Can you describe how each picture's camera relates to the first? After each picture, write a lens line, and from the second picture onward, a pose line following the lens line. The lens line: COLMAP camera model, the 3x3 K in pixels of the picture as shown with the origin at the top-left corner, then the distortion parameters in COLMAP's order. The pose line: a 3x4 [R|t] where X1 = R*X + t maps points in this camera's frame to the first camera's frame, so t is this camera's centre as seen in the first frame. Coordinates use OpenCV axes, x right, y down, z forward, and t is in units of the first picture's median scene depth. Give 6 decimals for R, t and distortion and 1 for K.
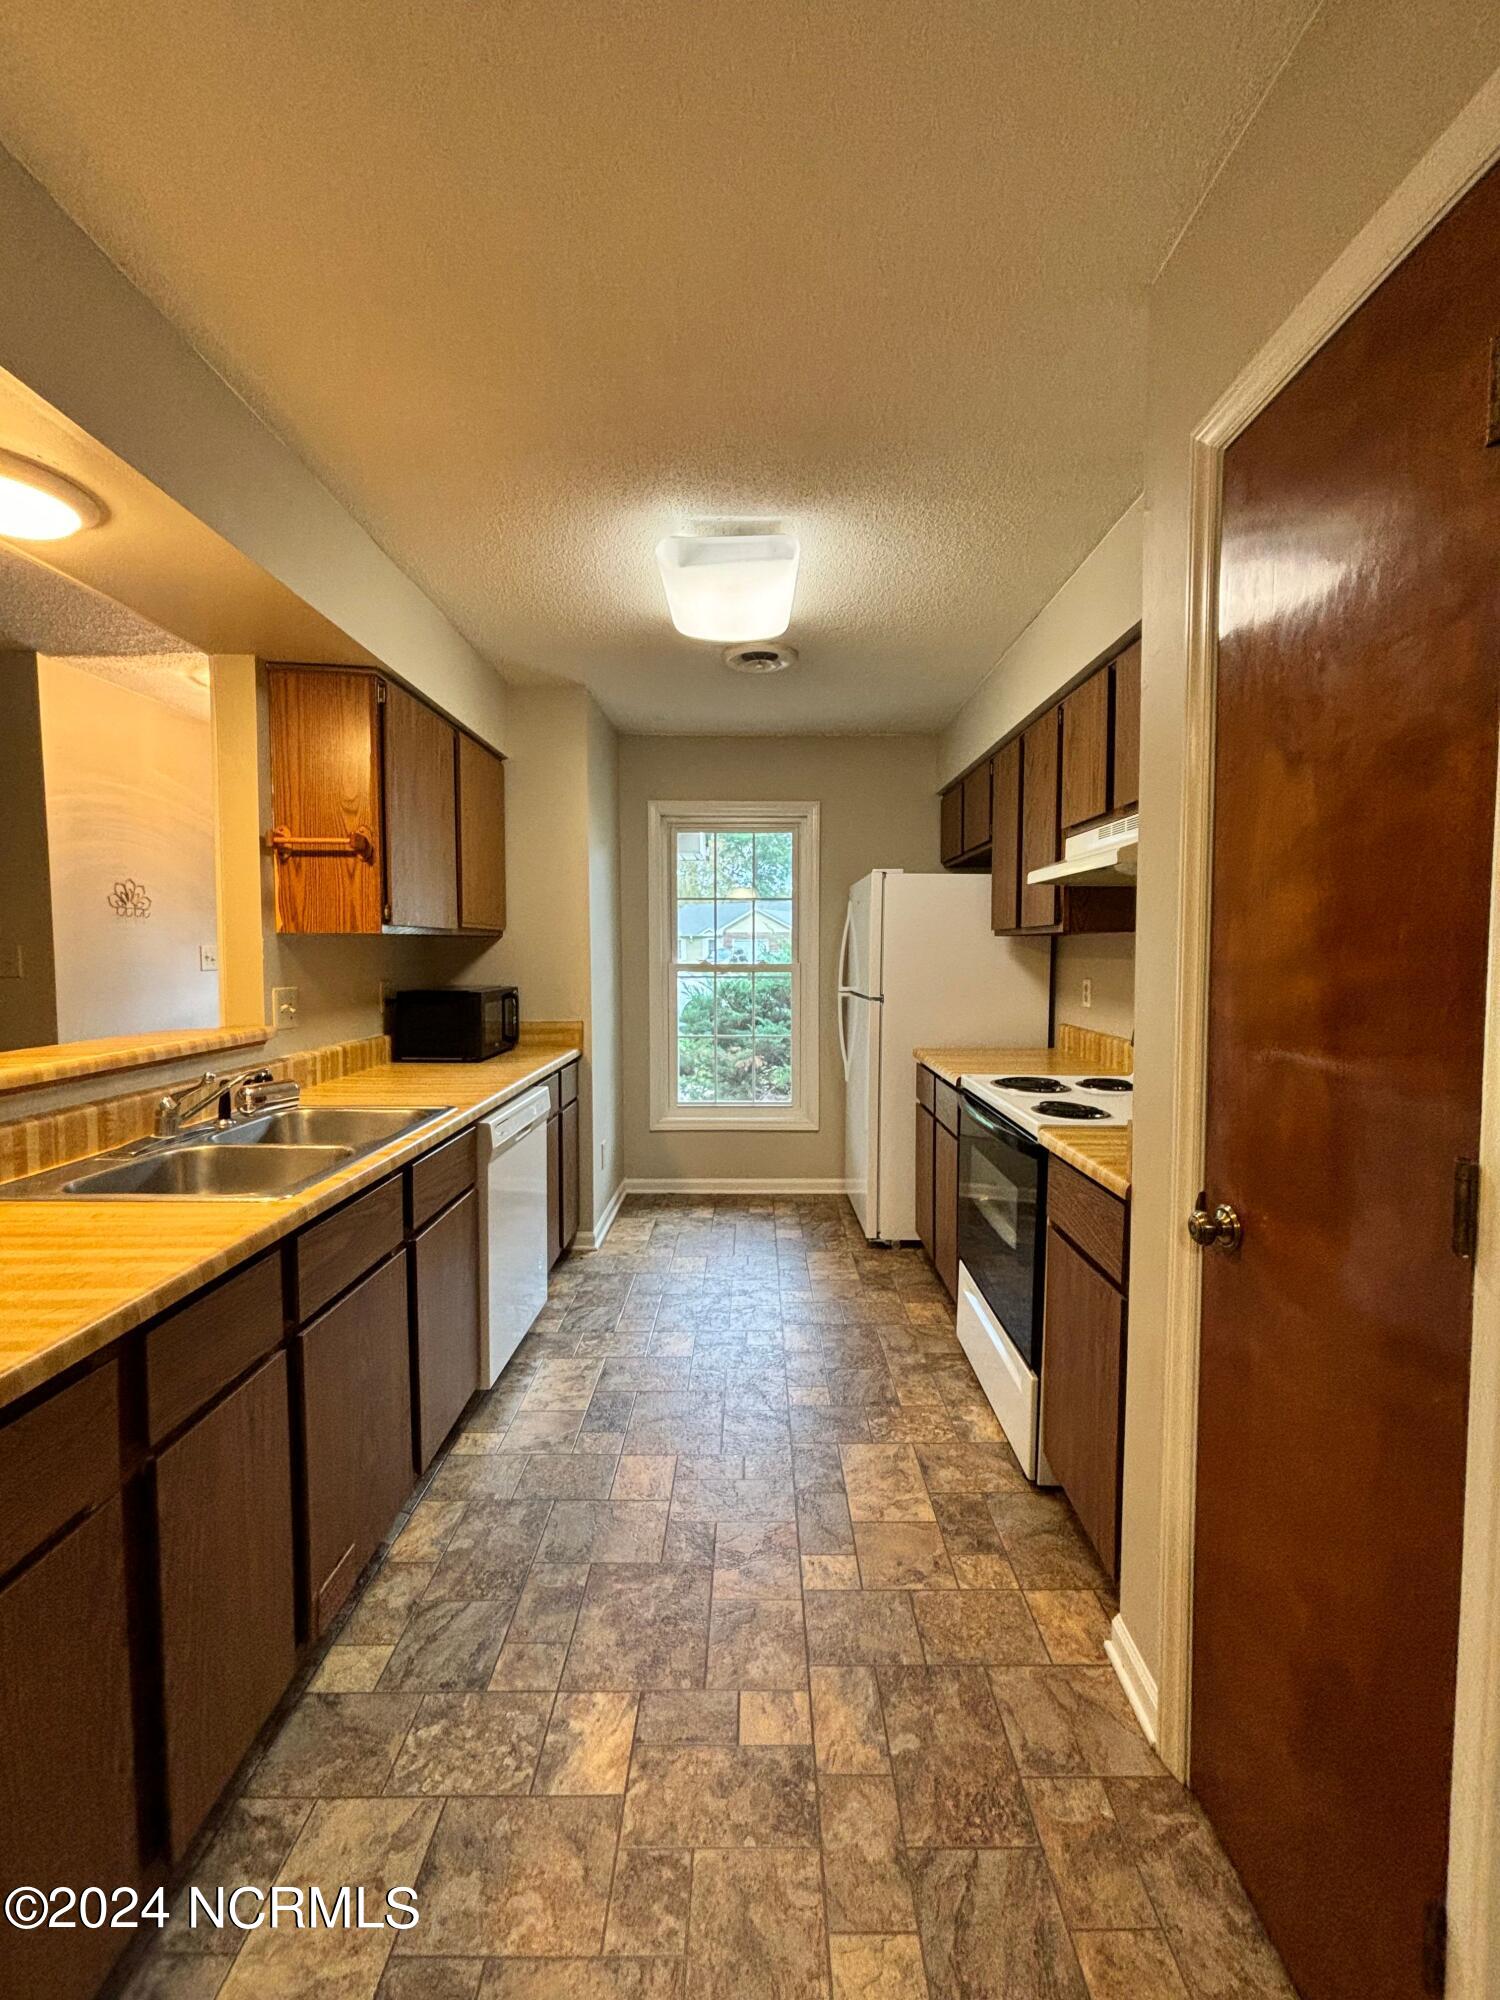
lens RADIAL K [[801.6, 0, 756.7], [0, 801.6, 990.5], [0, 0, 1]] dist [0.000352, -0.000285]
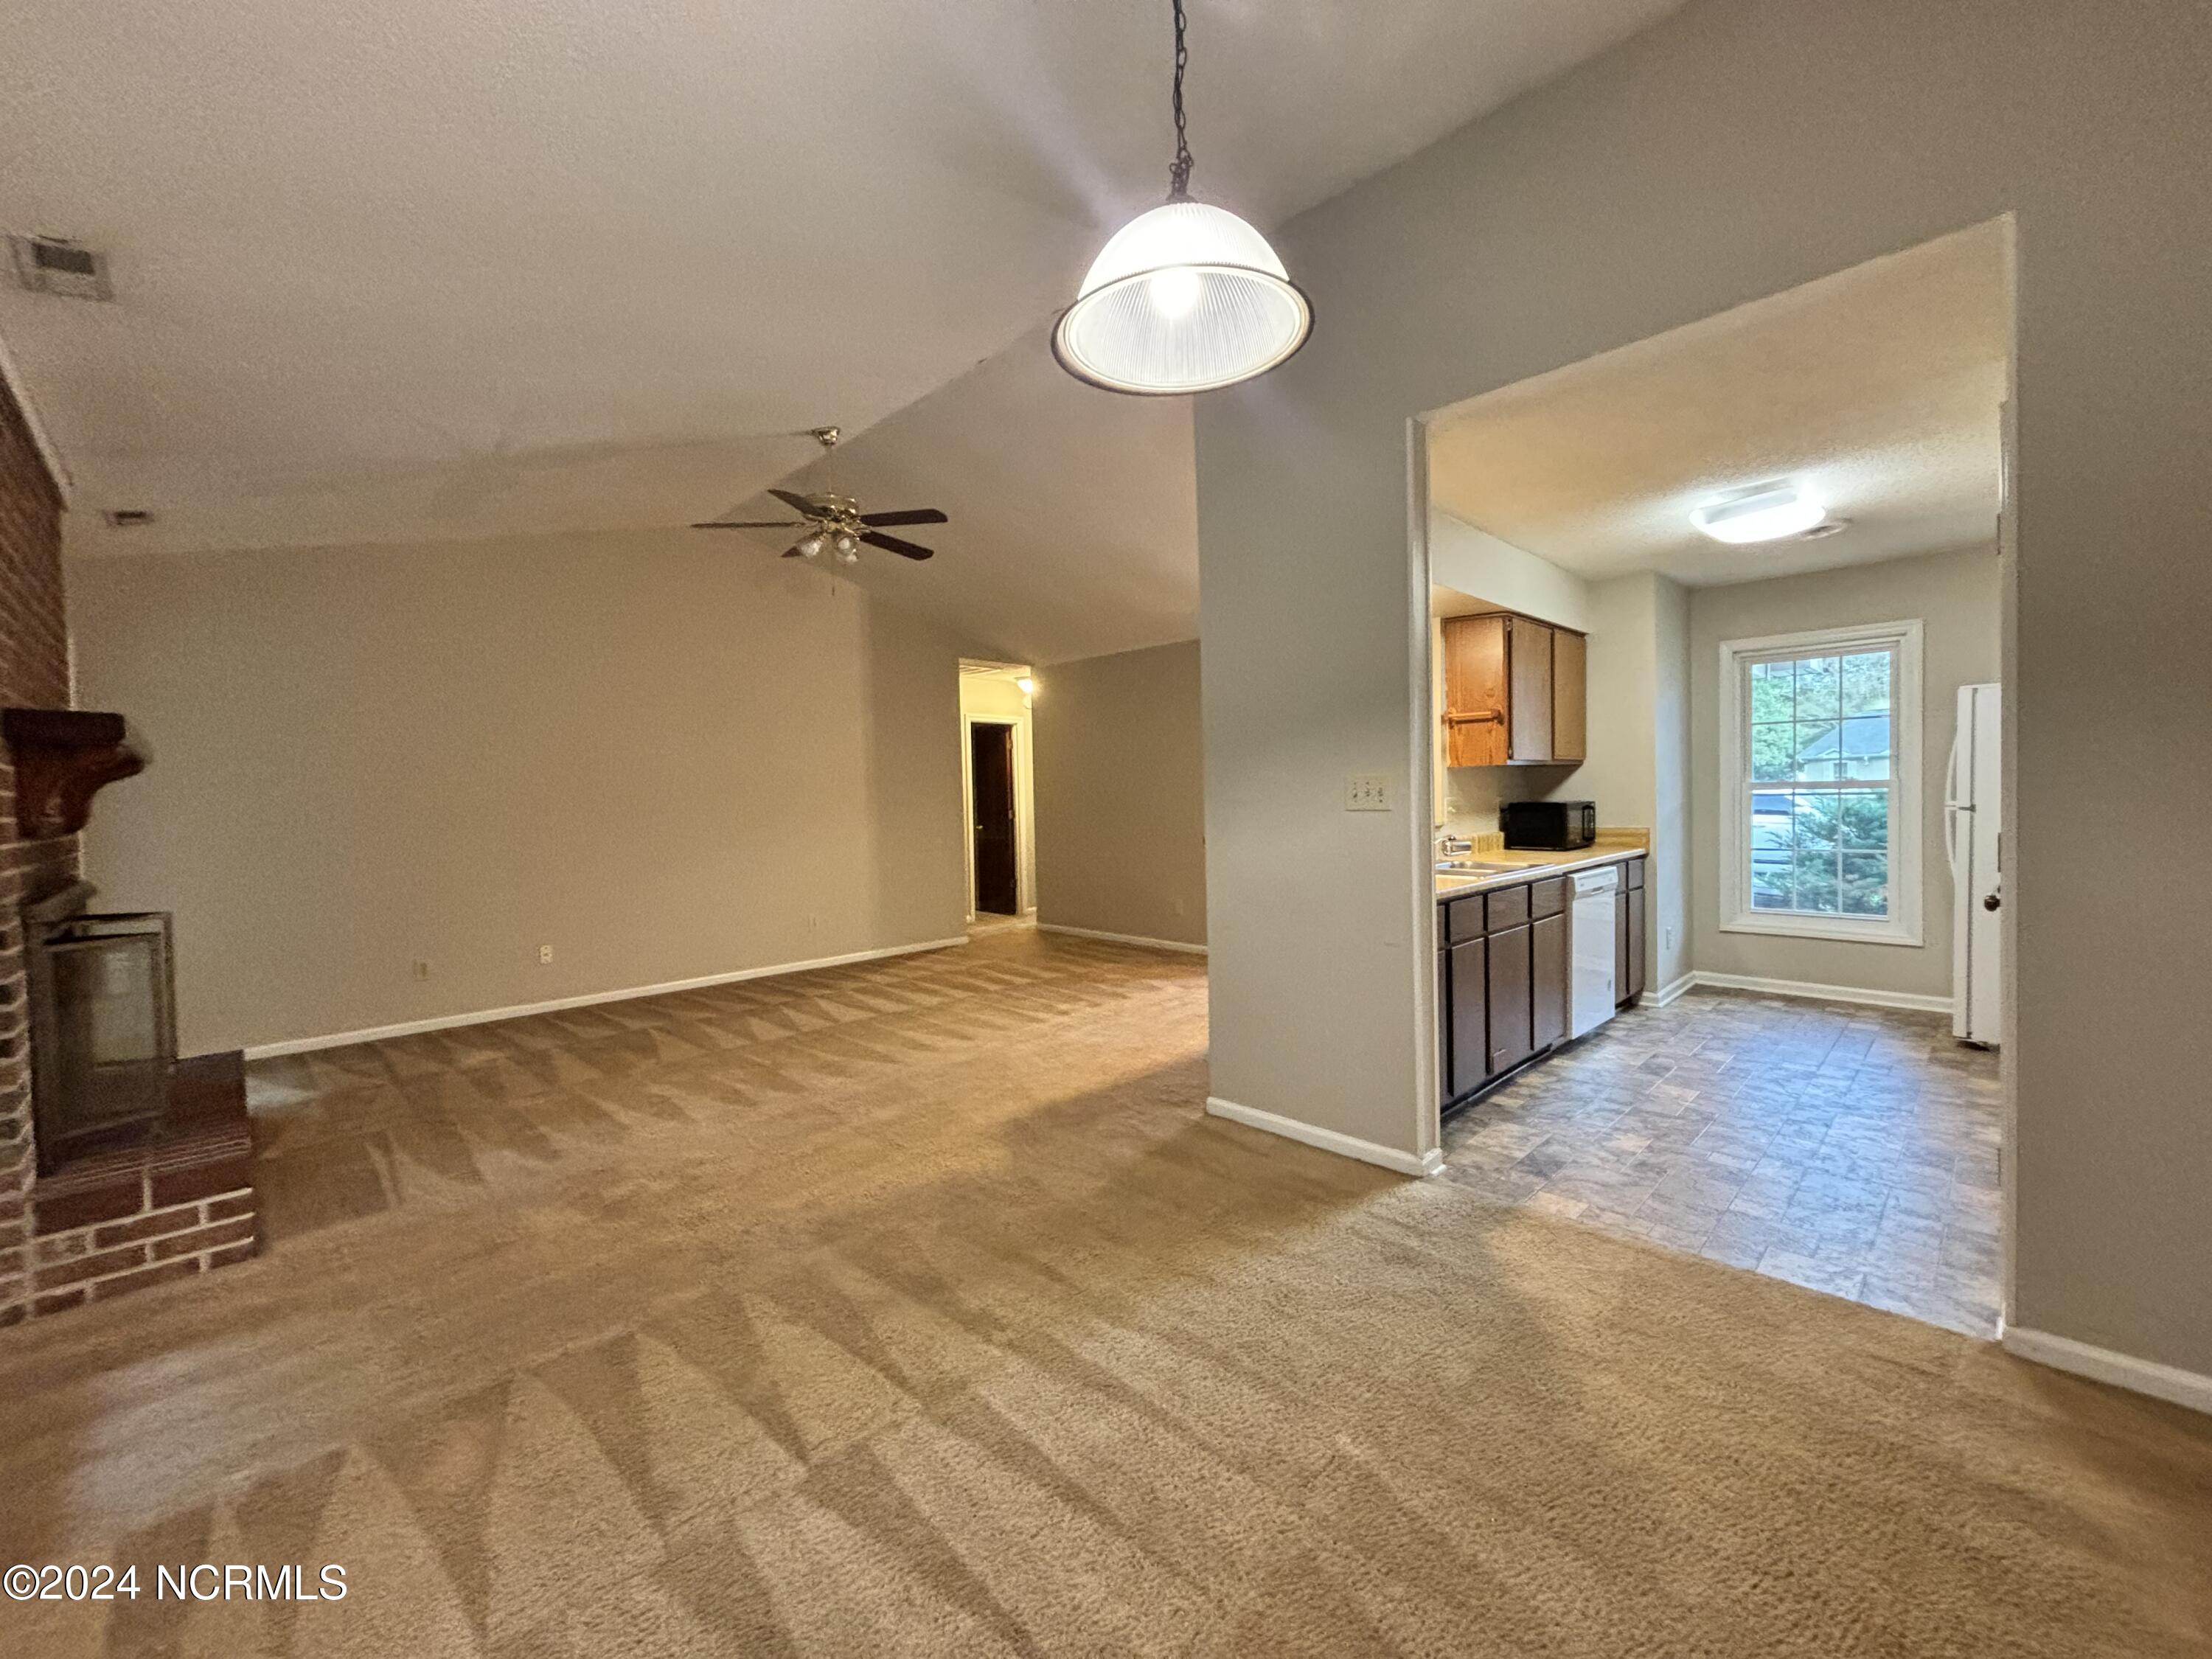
lens RADIAL K [[888.5, 0, 1106.0], [0, 888.5, 829.5], [0, 0, 1]] dist [0.000554, 0.000152]
pose [[0.698954, 0.009547, -0.715103, 0.244249], [-0.011509, 0.999932, 0.002101, 0.060904], [0.715074, 0.006762, 0.699016, -0.787416]]
